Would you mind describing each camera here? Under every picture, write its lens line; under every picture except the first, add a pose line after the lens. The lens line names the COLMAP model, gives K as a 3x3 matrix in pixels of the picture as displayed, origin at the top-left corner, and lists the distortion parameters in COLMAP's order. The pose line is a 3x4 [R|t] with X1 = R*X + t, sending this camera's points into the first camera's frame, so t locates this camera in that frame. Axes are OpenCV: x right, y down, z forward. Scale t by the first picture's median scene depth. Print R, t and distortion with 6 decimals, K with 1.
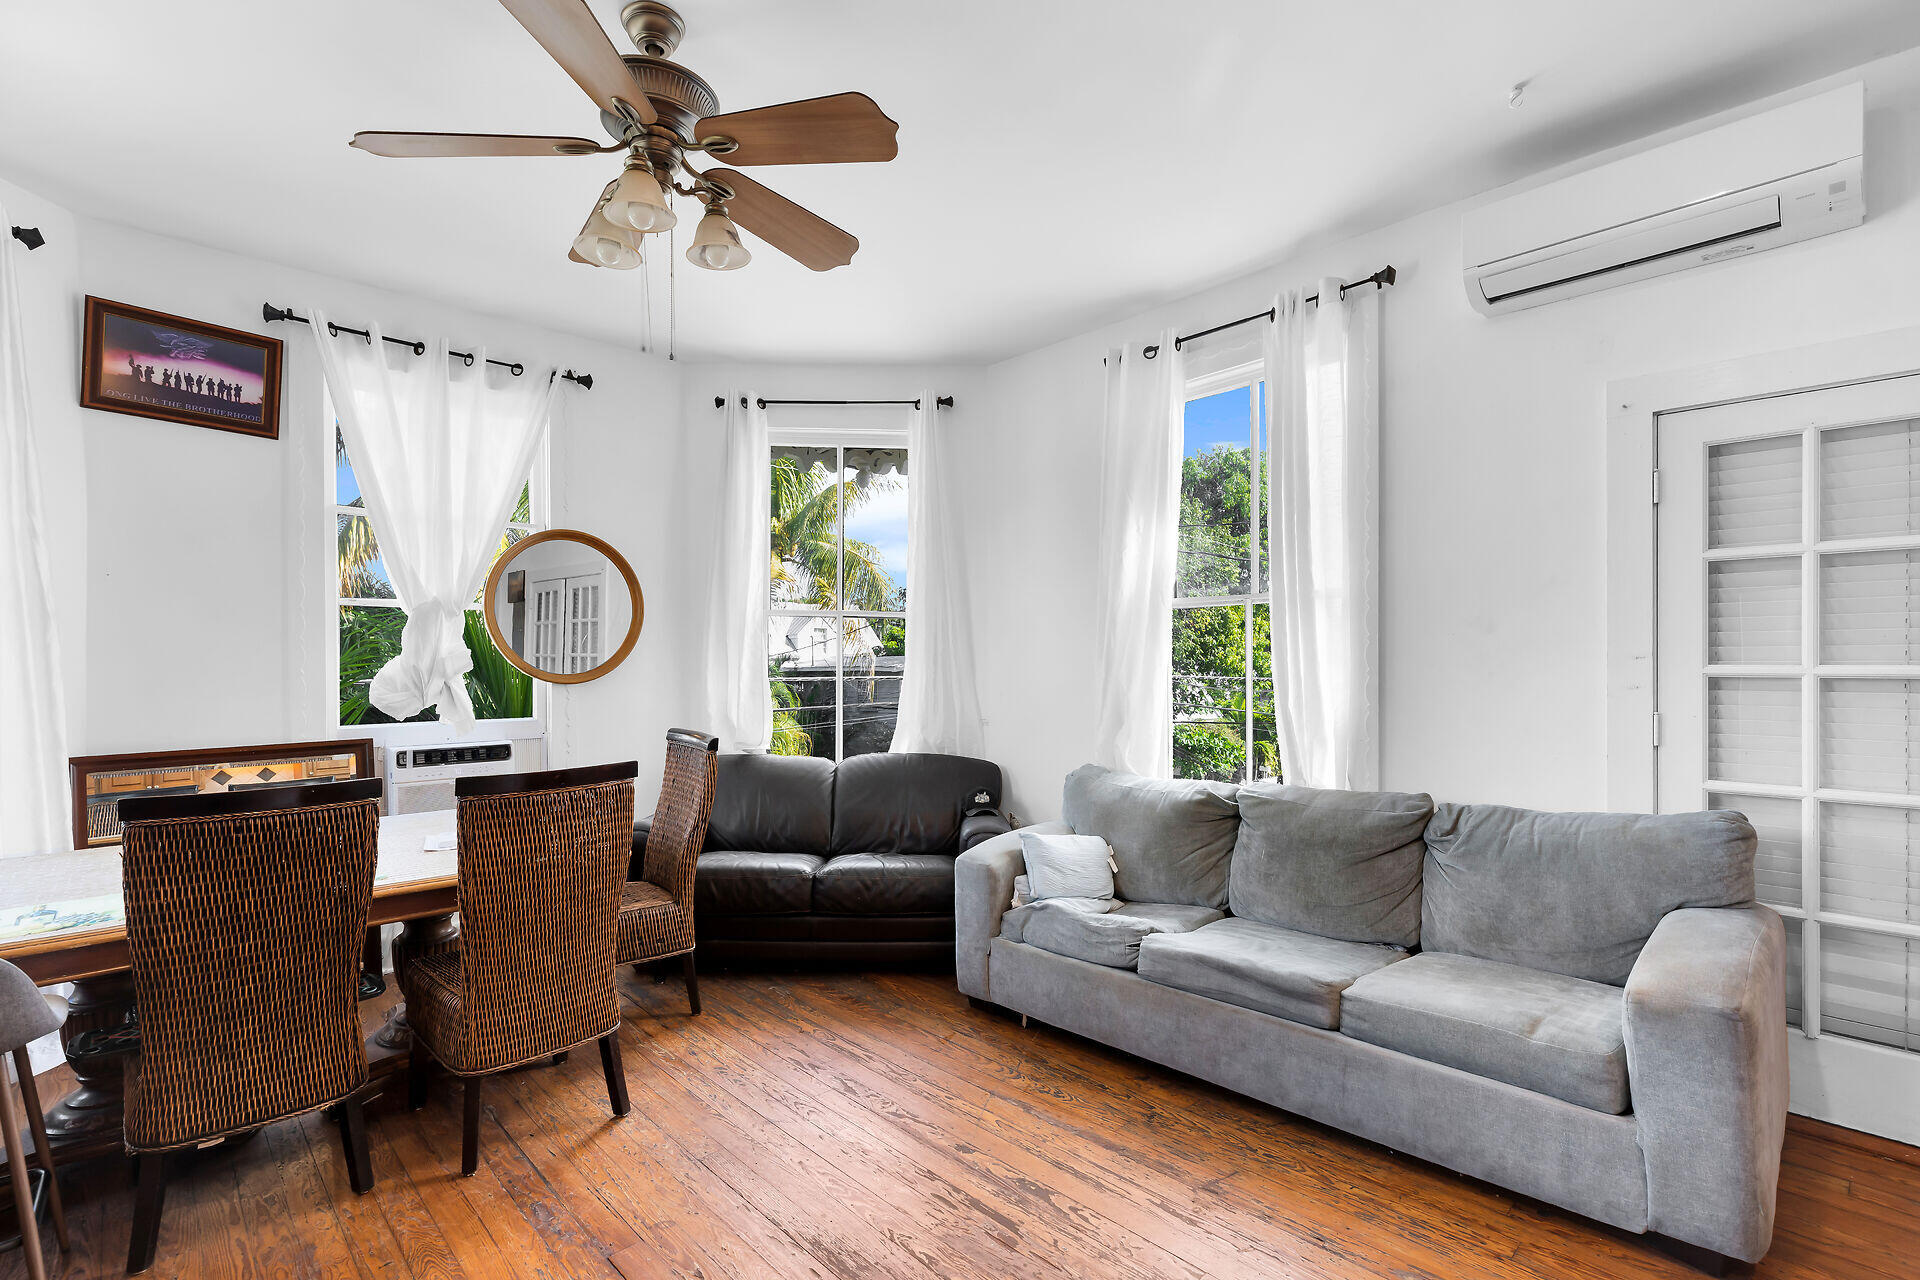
lens RADIAL K [[894.6, 0, 971.4], [0, 894.6, 651.7], [0, 0, 1]] dist [-0.002706, 0.002434]
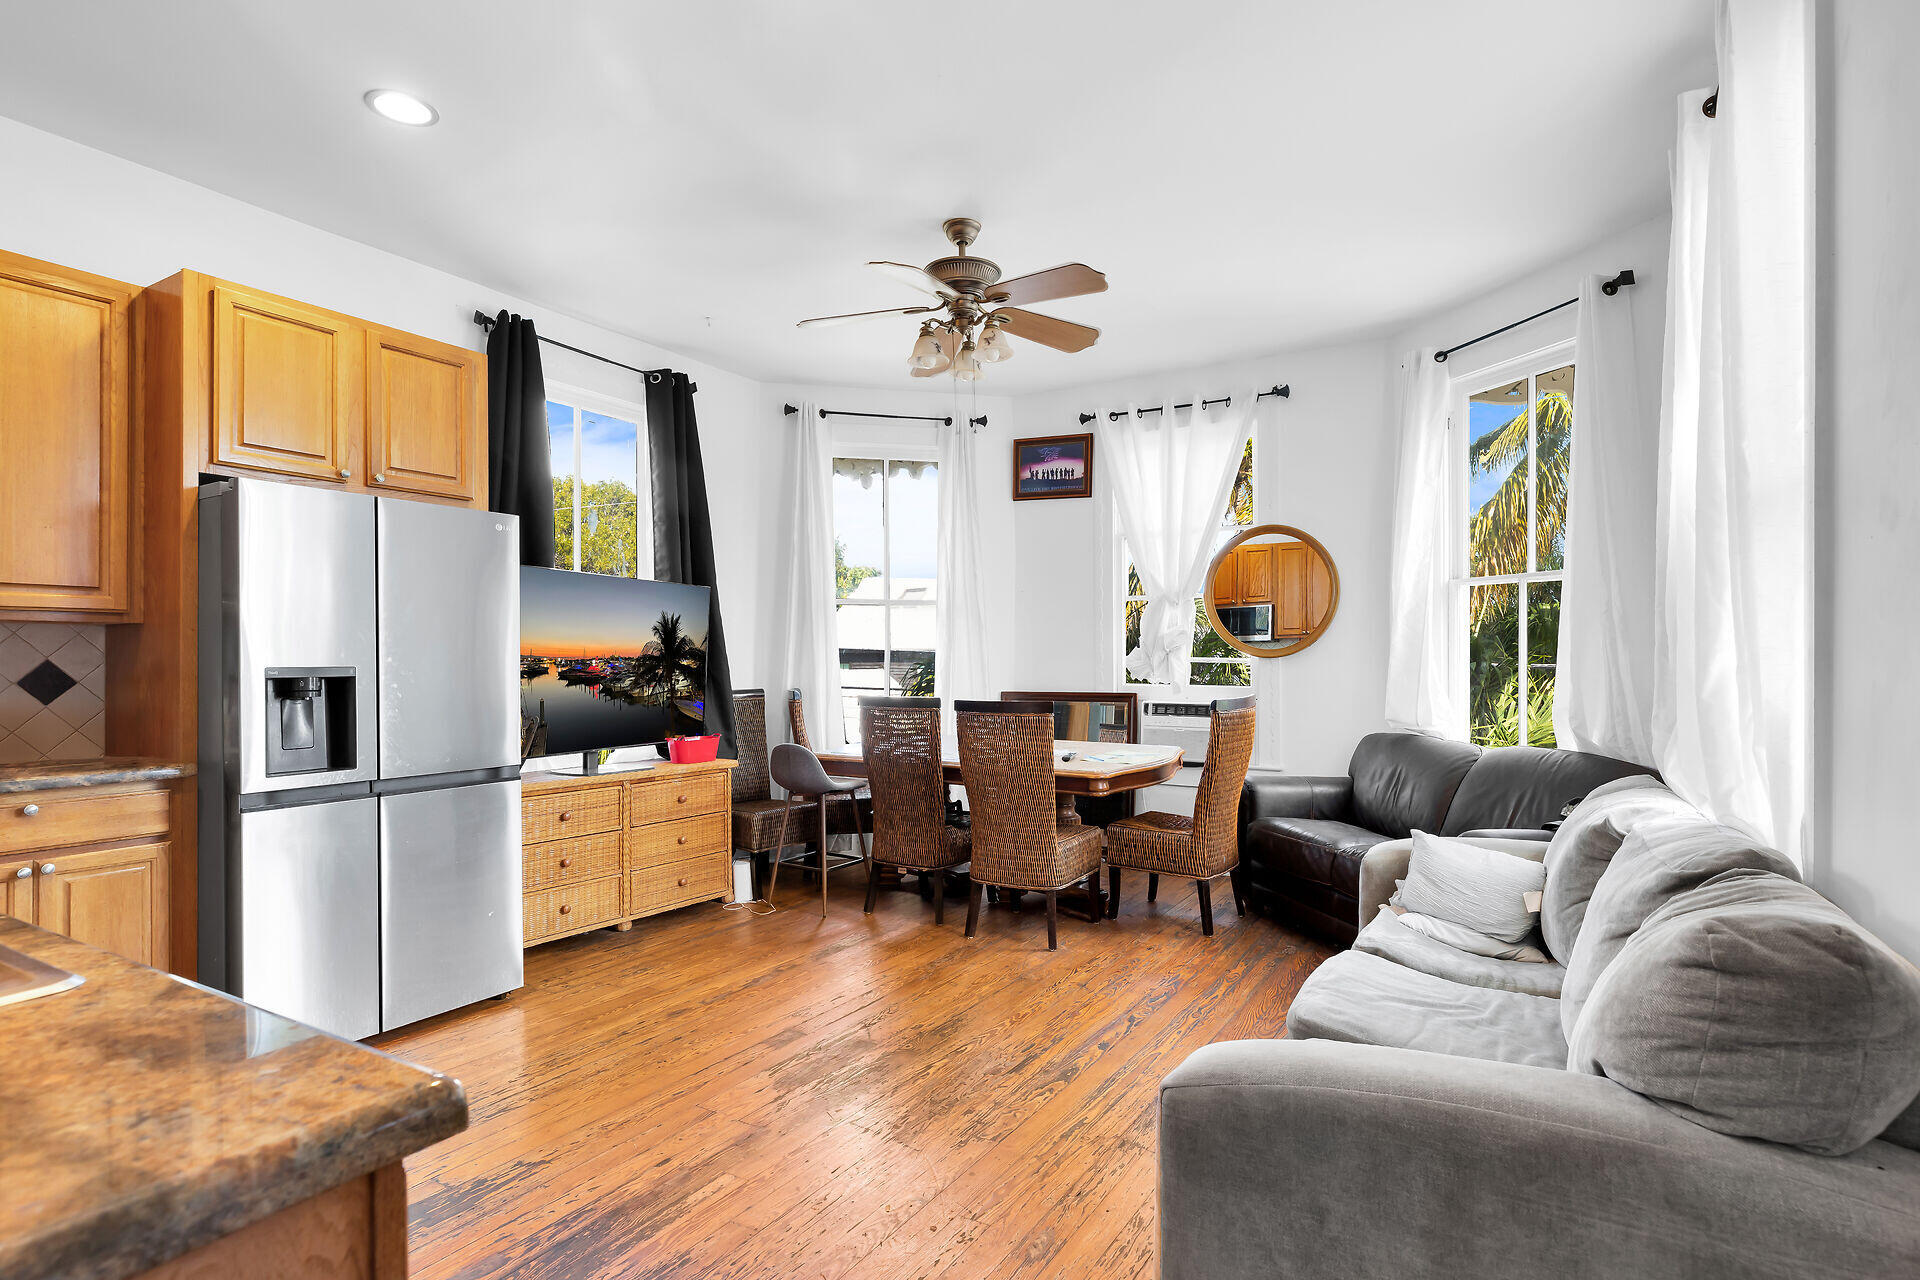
lens RADIAL K [[958.3, 0, 947.5], [0, 958.3, 644.7], [0, 0, 1]] dist [0.015815, -0.000255]
pose [[0.267055, -0.006525, -0.963659, 0.788314], [0.016237, 0.999866, -0.002270, 0.019056], [0.963545, -0.015041, 0.267125, 0.320801]]
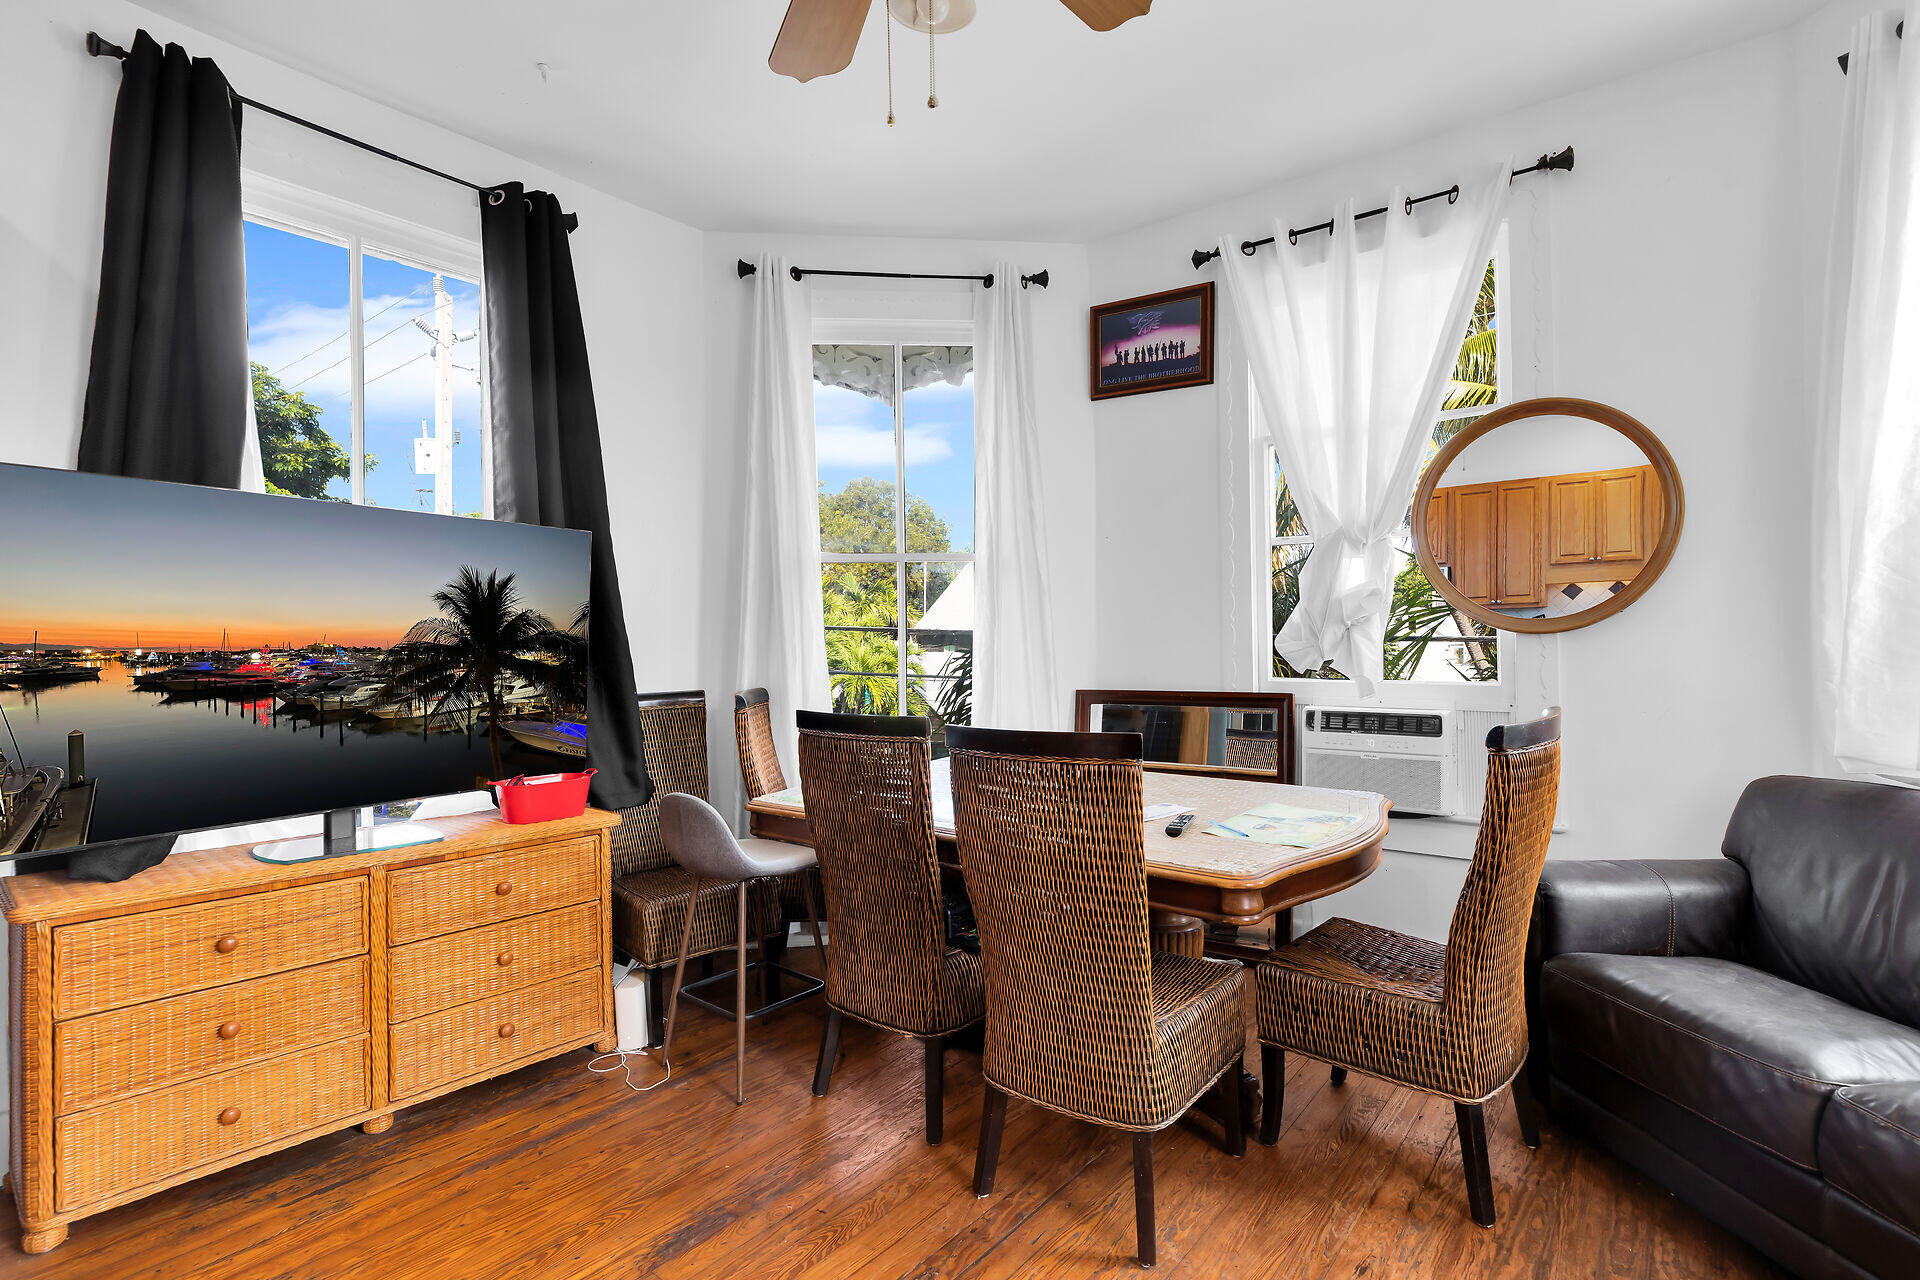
lens RADIAL K [[958.3, 0, 945.8], [0, 958.3, 630.3], [0, 0, 1]] dist [0.015815, -0.000255]
pose [[0.151680, -0.002637, -0.988426, 0.231555], [0.029058, 0.999576, 0.001792, 0.024215], [0.988002, -0.028993, 0.151692, 0.560191]]
